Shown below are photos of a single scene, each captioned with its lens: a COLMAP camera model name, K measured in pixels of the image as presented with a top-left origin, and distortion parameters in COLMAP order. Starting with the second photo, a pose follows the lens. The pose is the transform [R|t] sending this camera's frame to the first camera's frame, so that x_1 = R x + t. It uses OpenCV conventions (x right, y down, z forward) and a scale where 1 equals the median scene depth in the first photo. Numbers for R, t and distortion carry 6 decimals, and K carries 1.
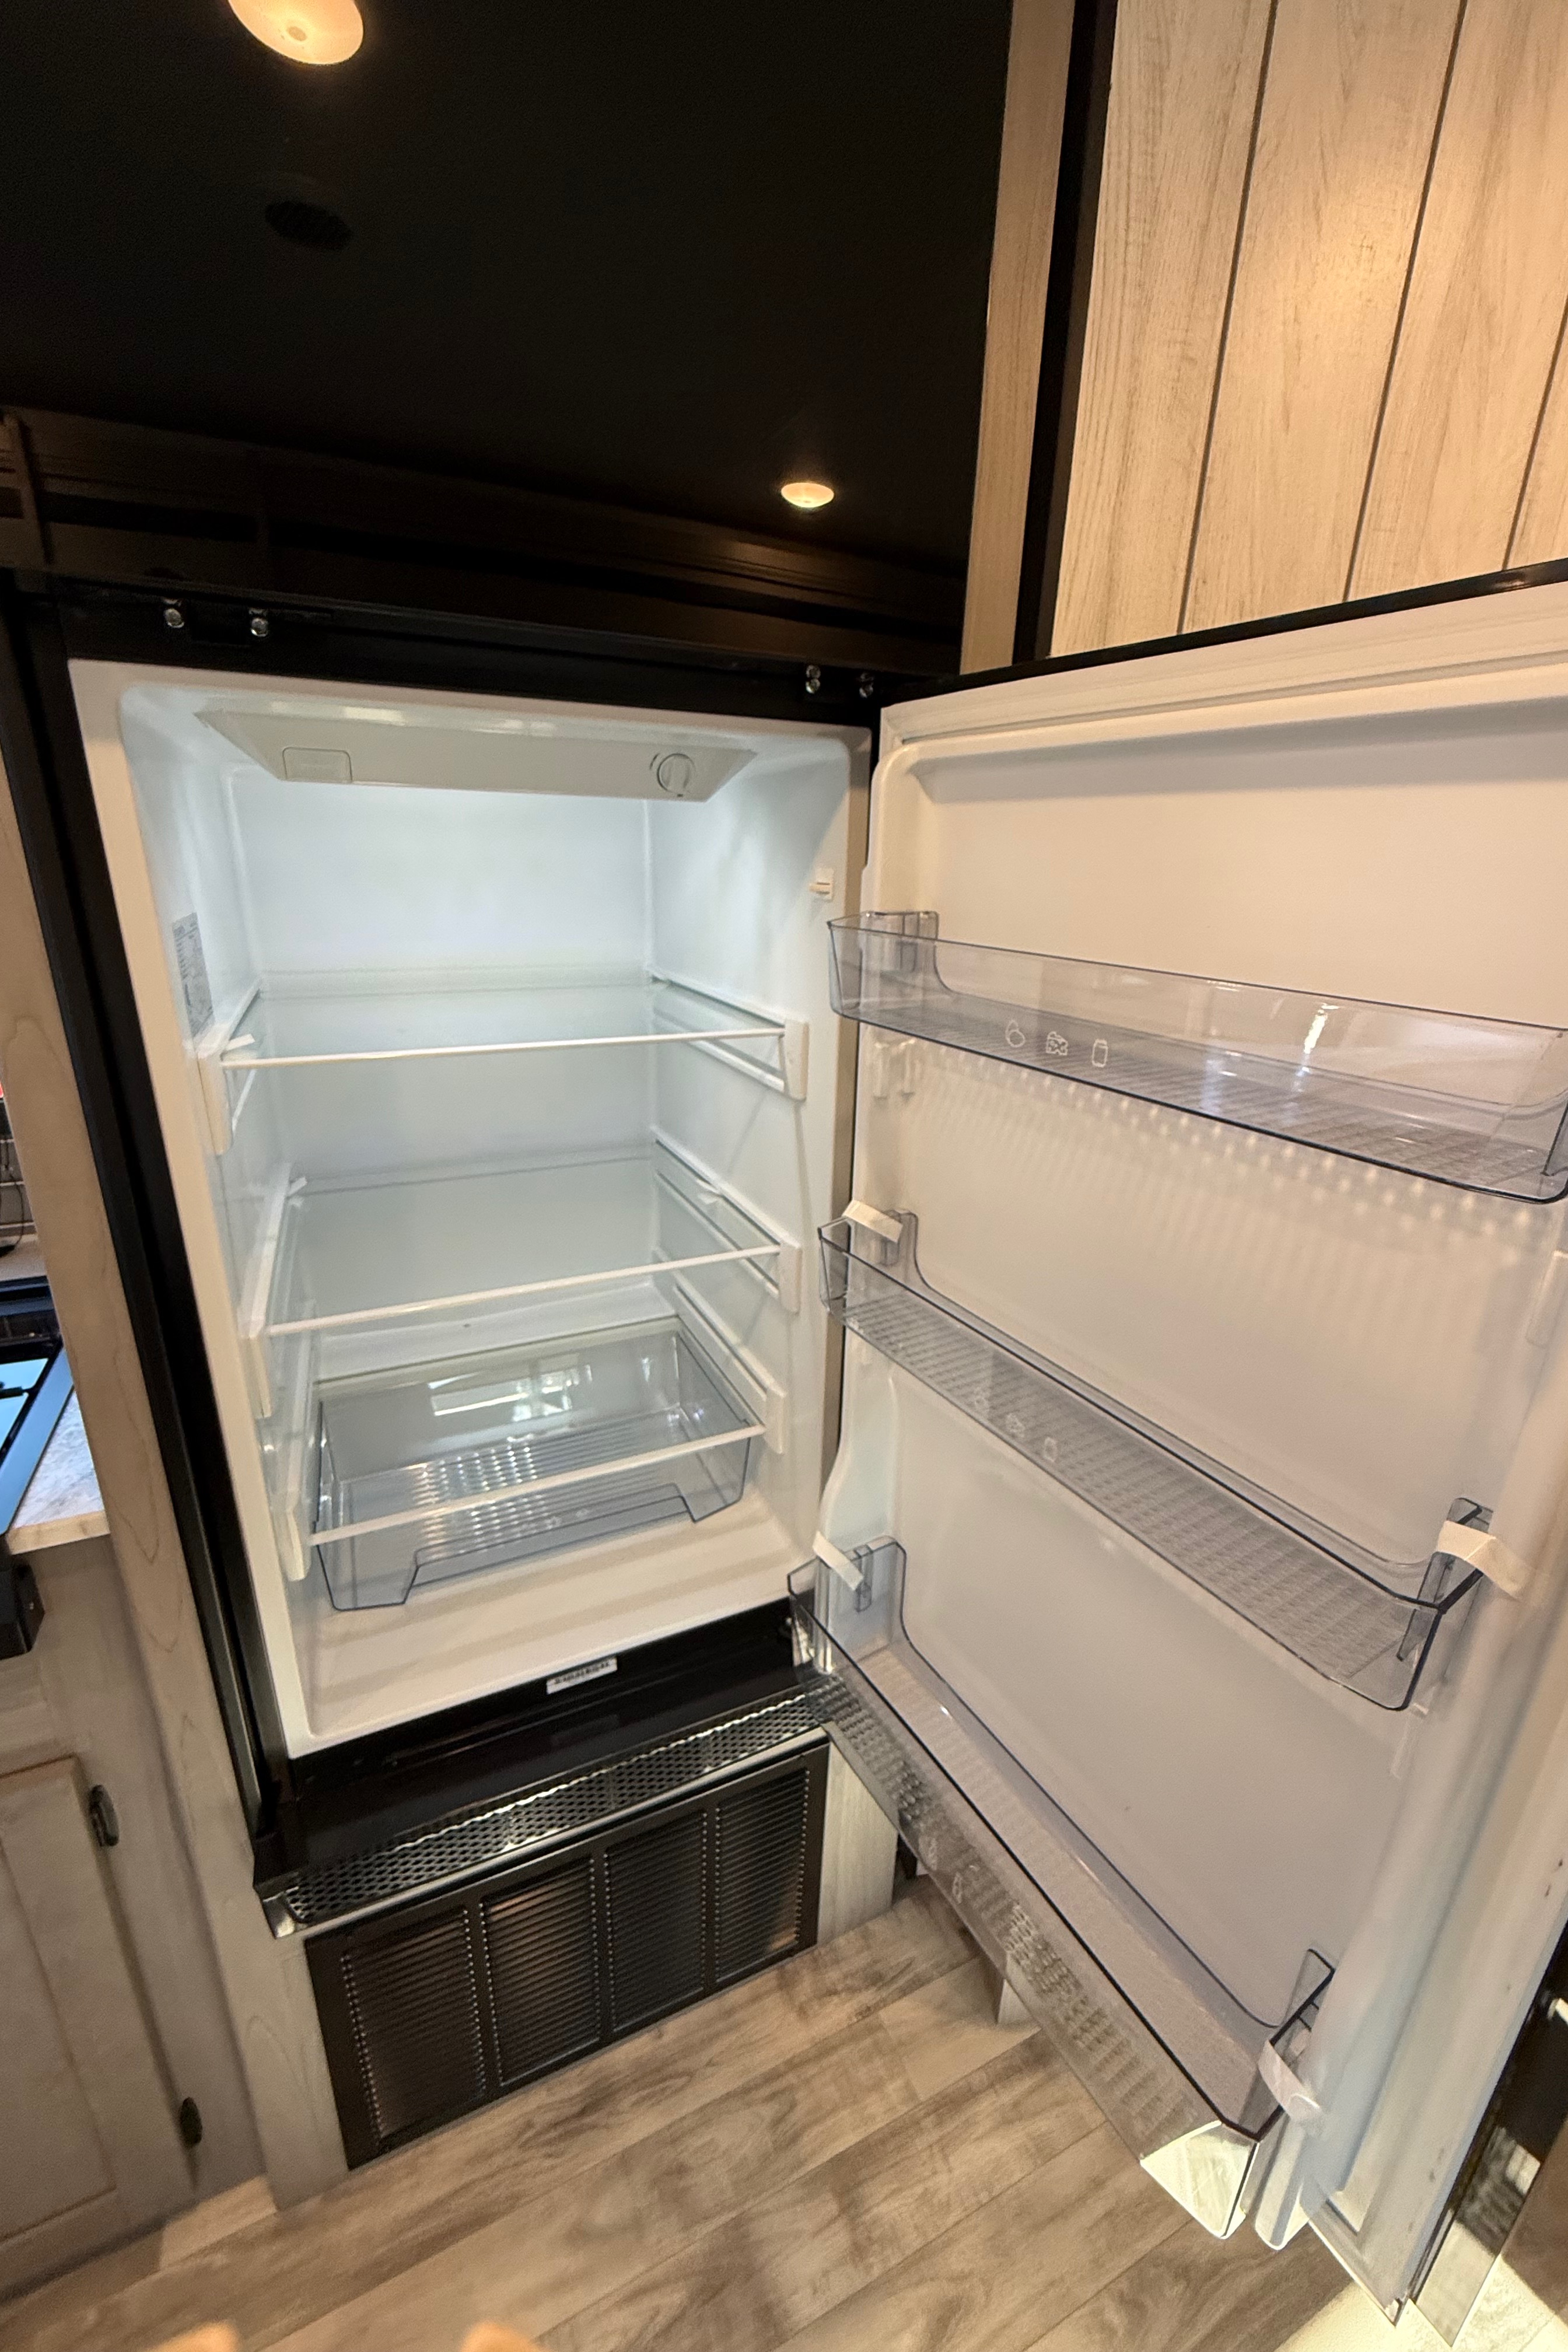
lens RADIAL K [[934.7, 0, 783.7], [0, 934.7, 1179.0], [0, 0, 1]] dist [-0.000434, 0.000320]
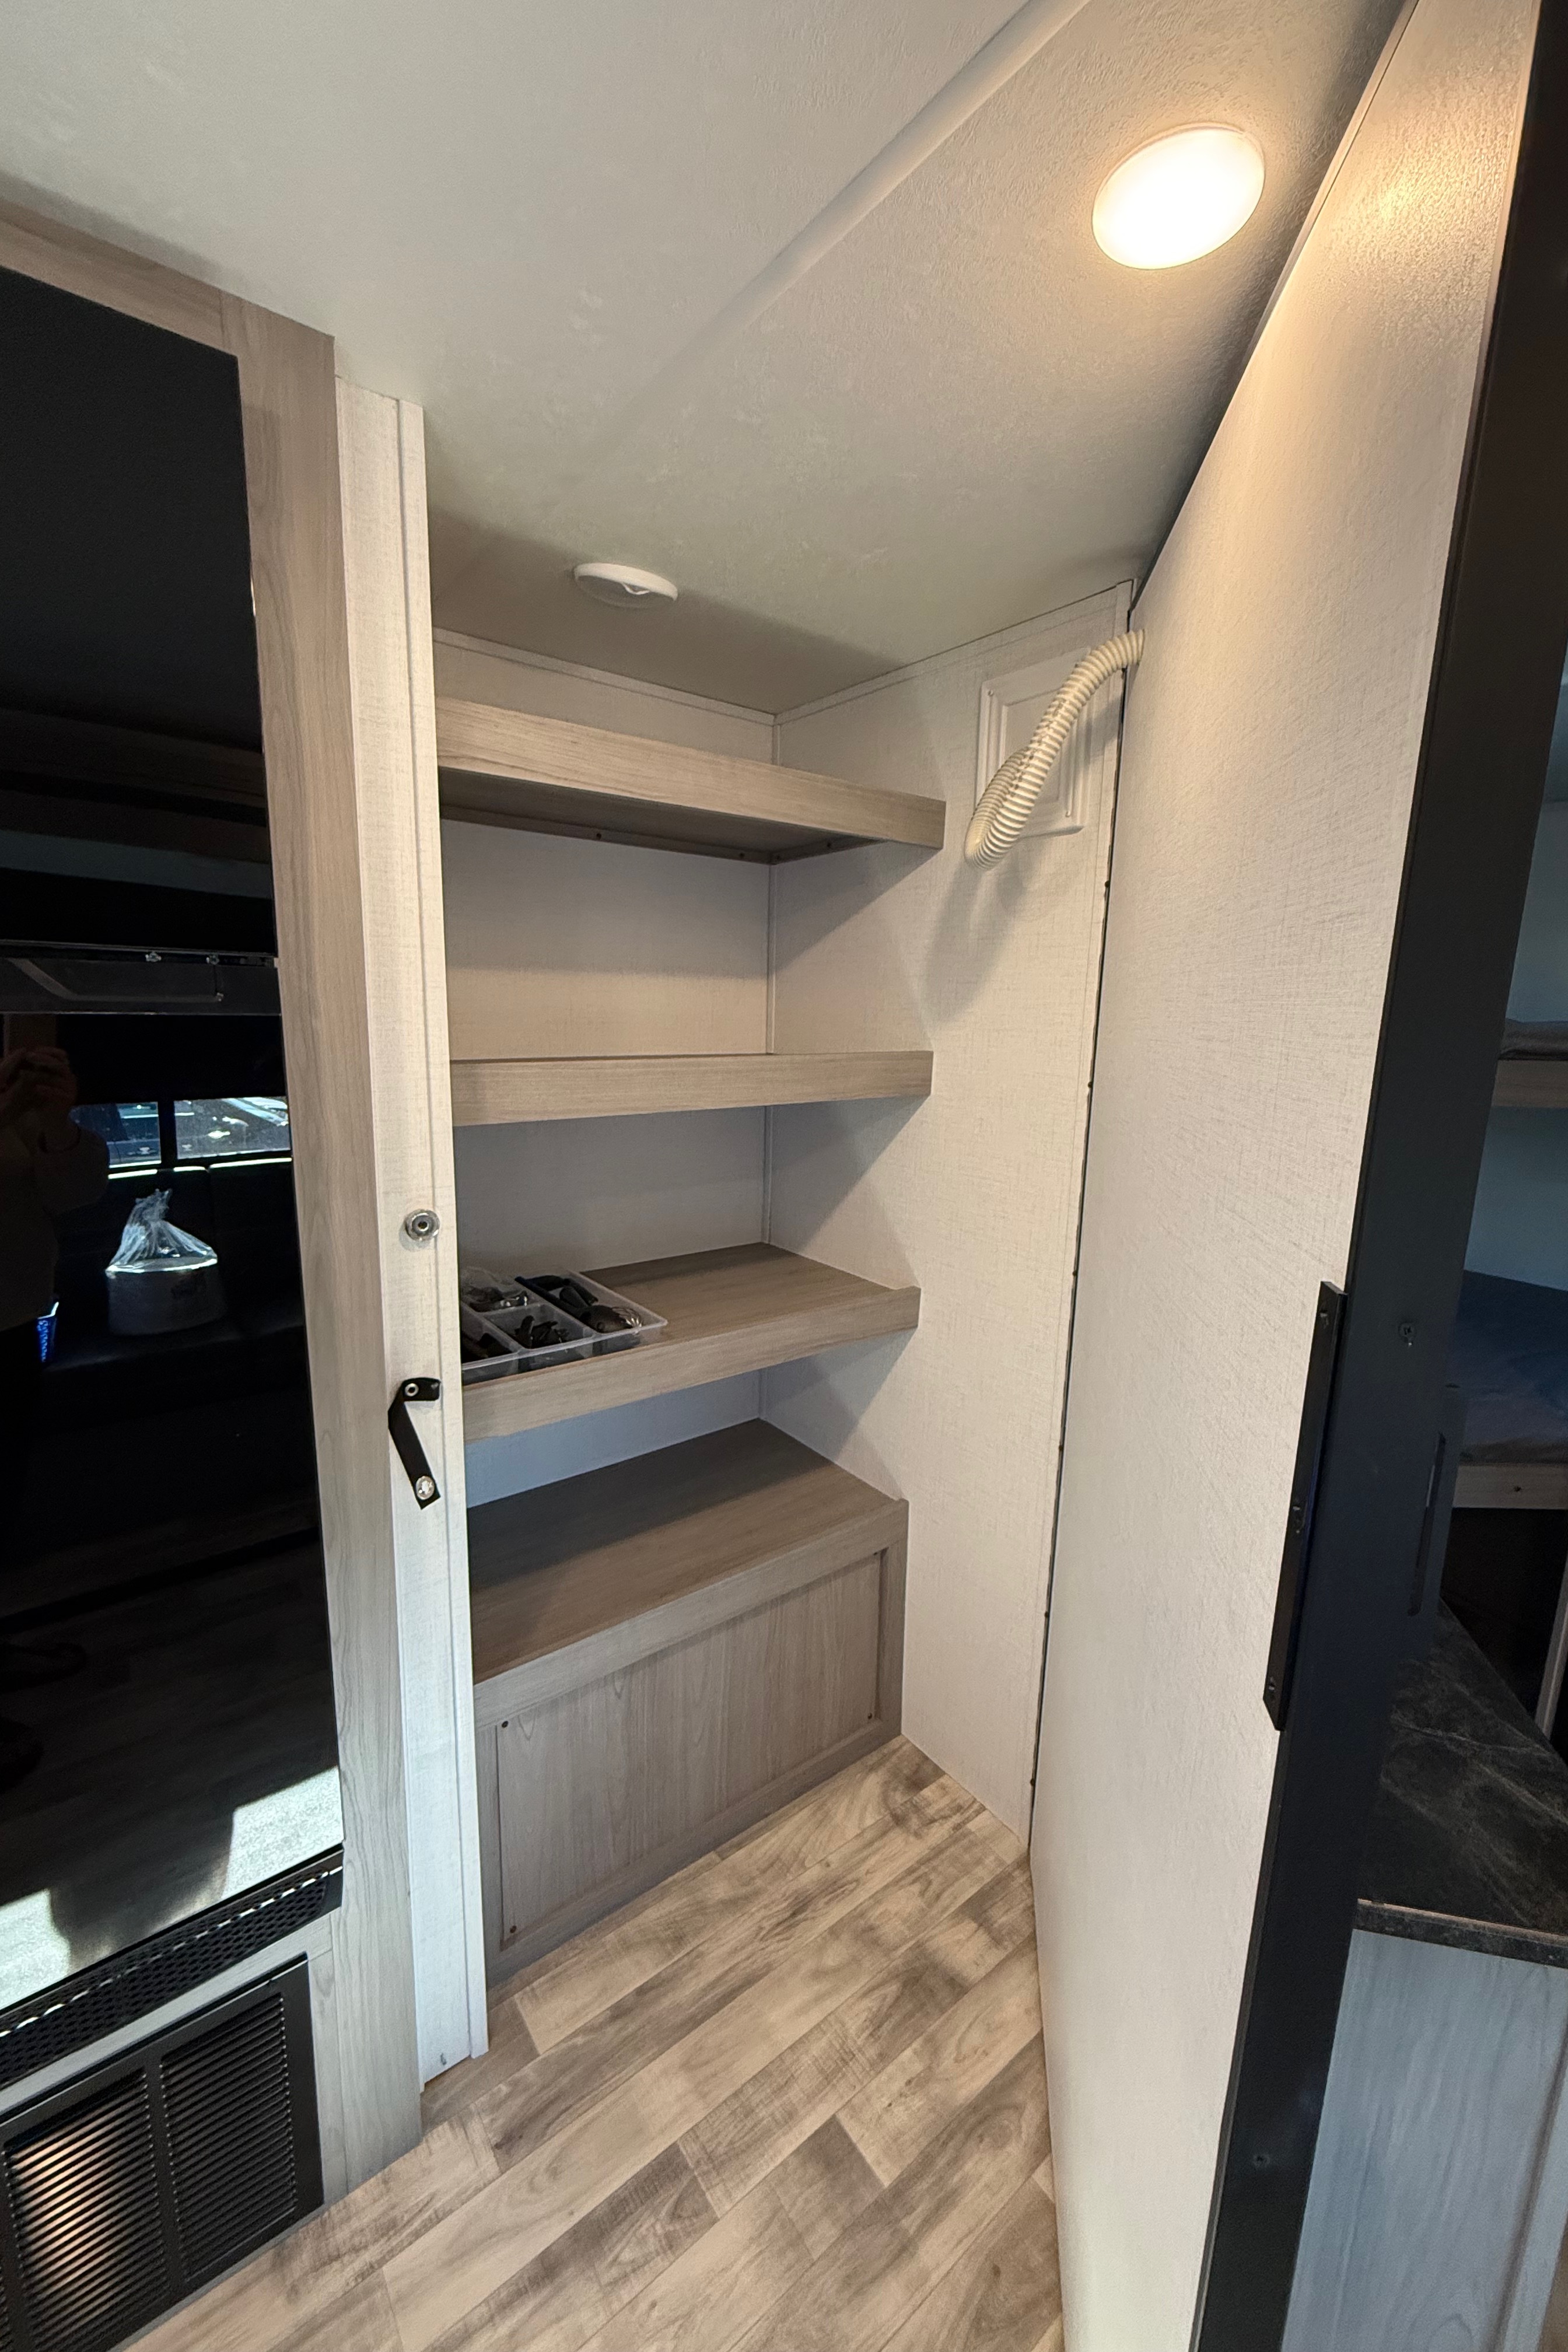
lens RADIAL K [[934.7, 0, 787.8], [0, 934.7, 1213.3], [0, 0, 1]] dist [-0.000434, 0.000320]
pose [[0.974040, -0.049930, 0.220801, -0.512710], [0.073101, 0.992494, -0.098045, 0.079509], [-0.214248, 0.111641, 0.970378, -0.530008]]
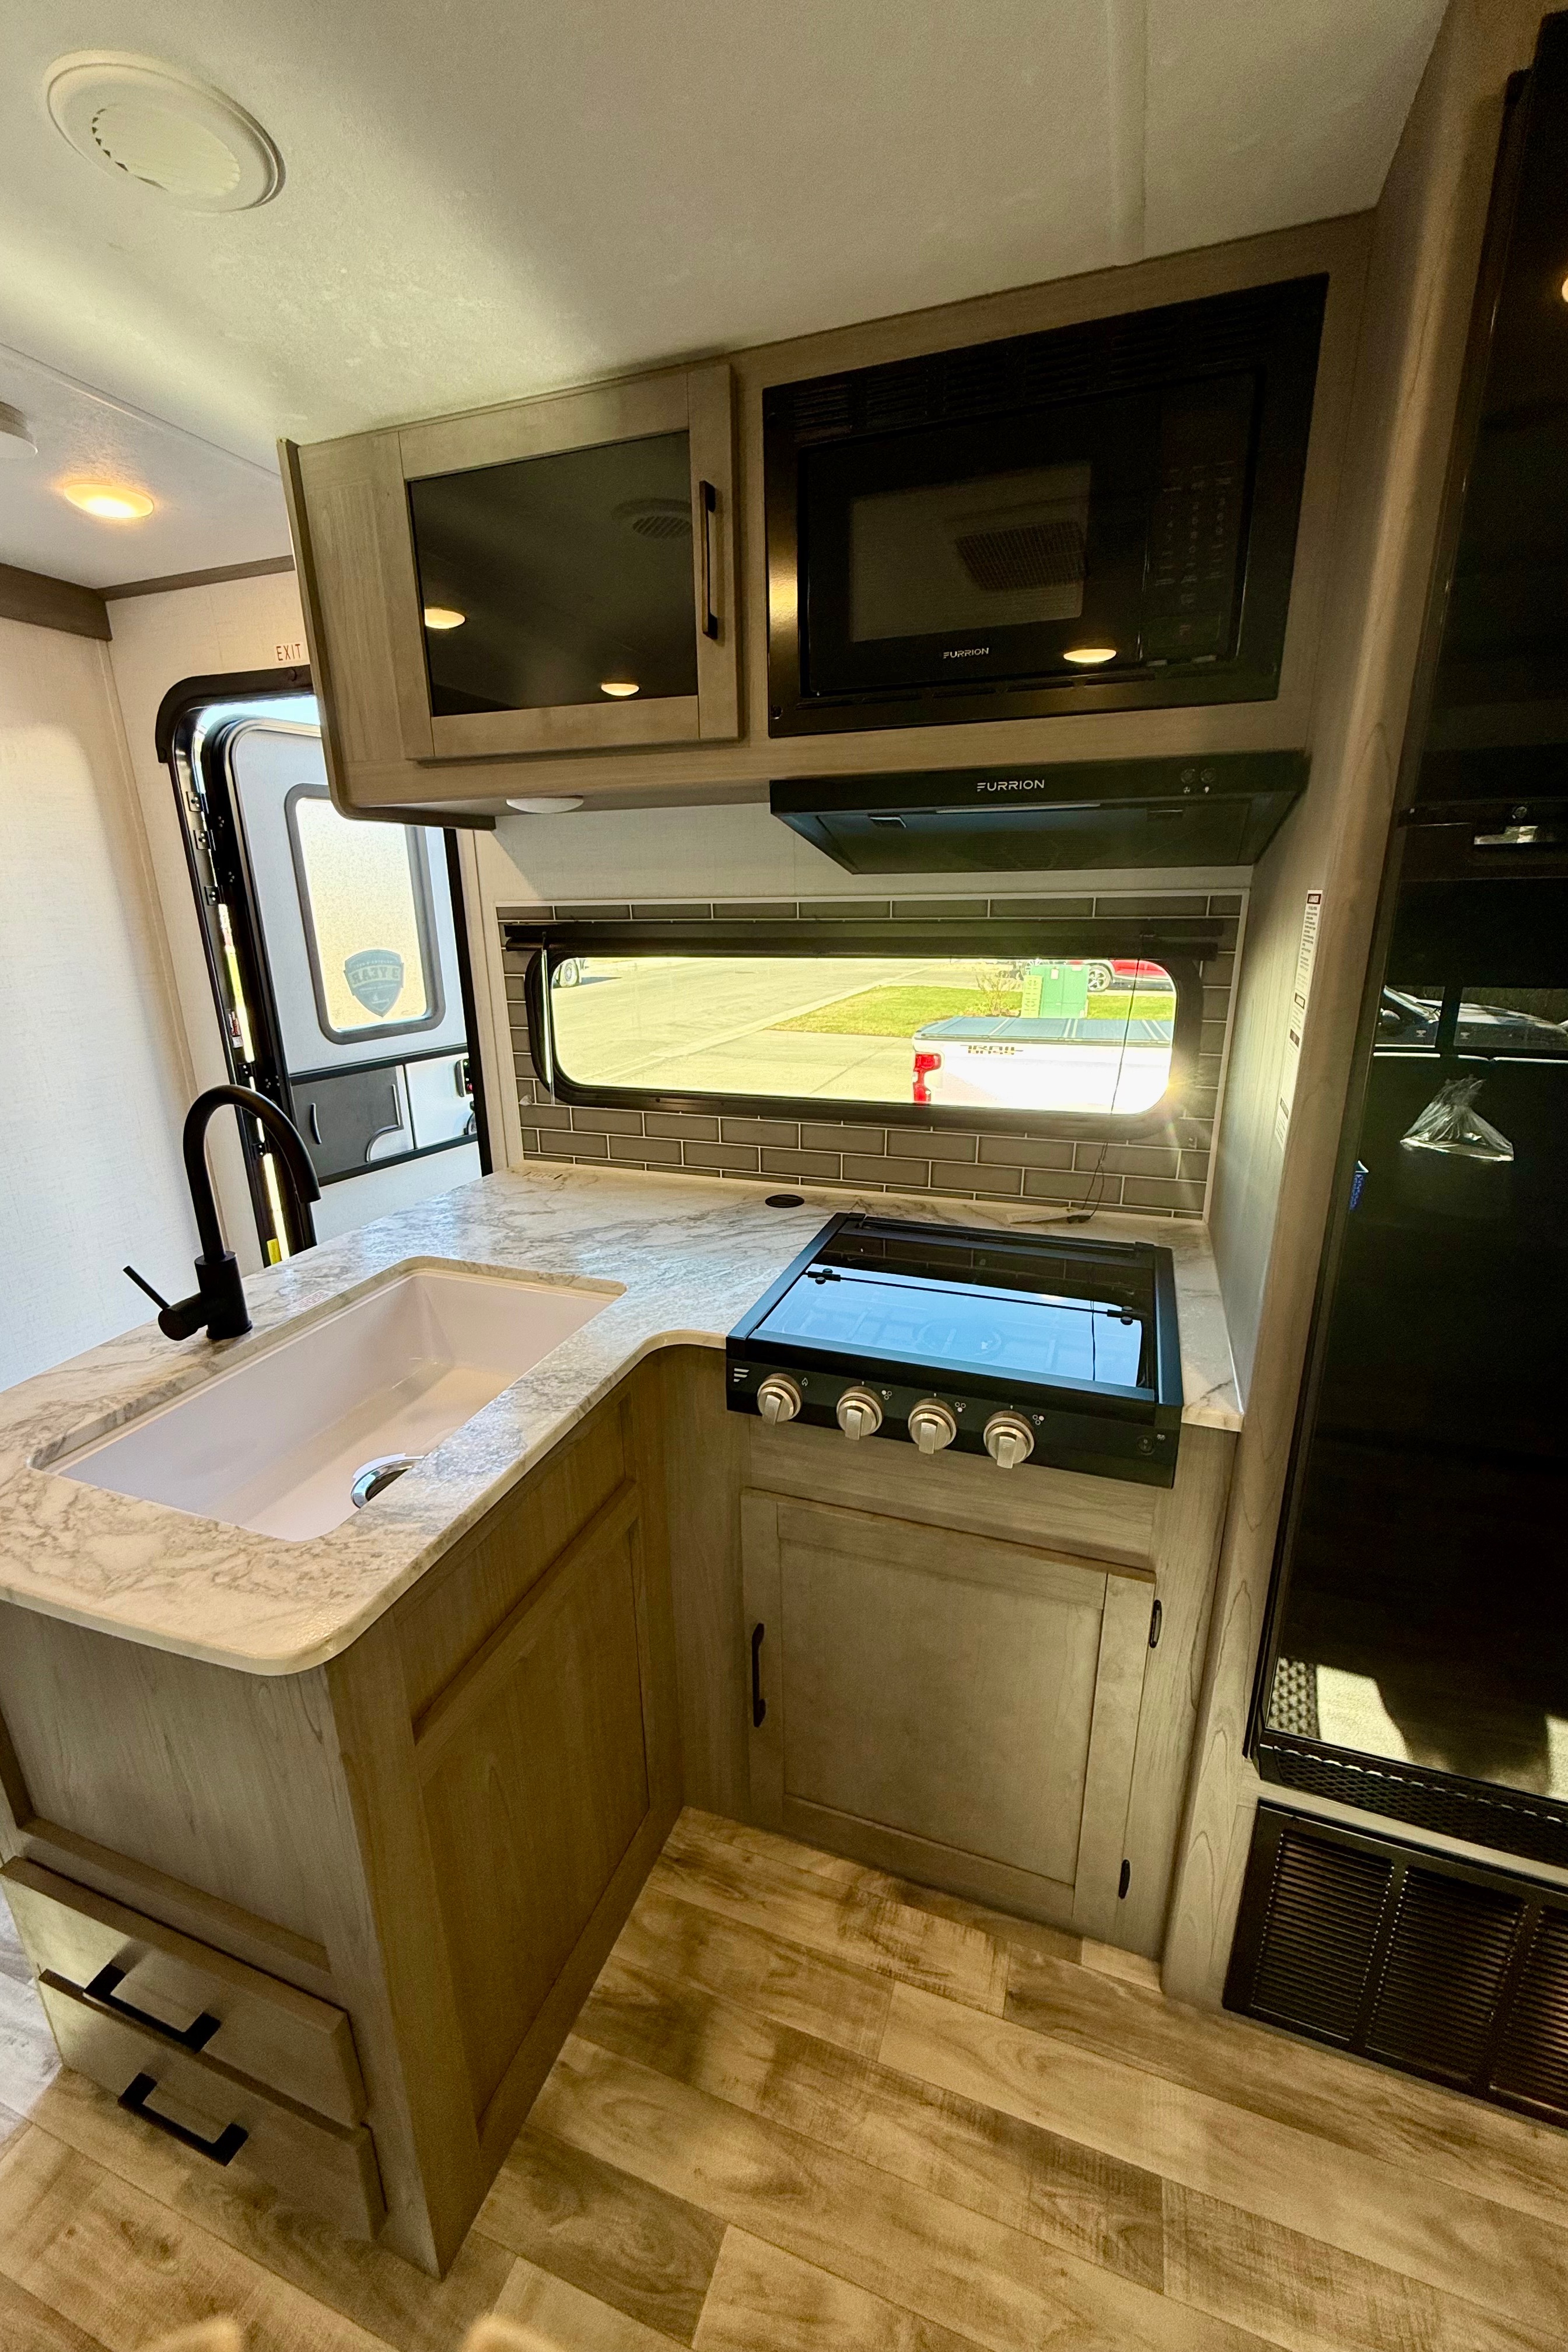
lens RADIAL K [[934.7, 0, 779.0], [0, 934.7, 1171.5], [0, 0, 1]] dist [-0.000434, 0.000320]
pose [[0.711364, 0.166538, -0.682808, -0.220447], [-0.191257, 0.980727, 0.039945, 0.042092], [0.676300, 0.102176, 0.729505, -0.400581]]
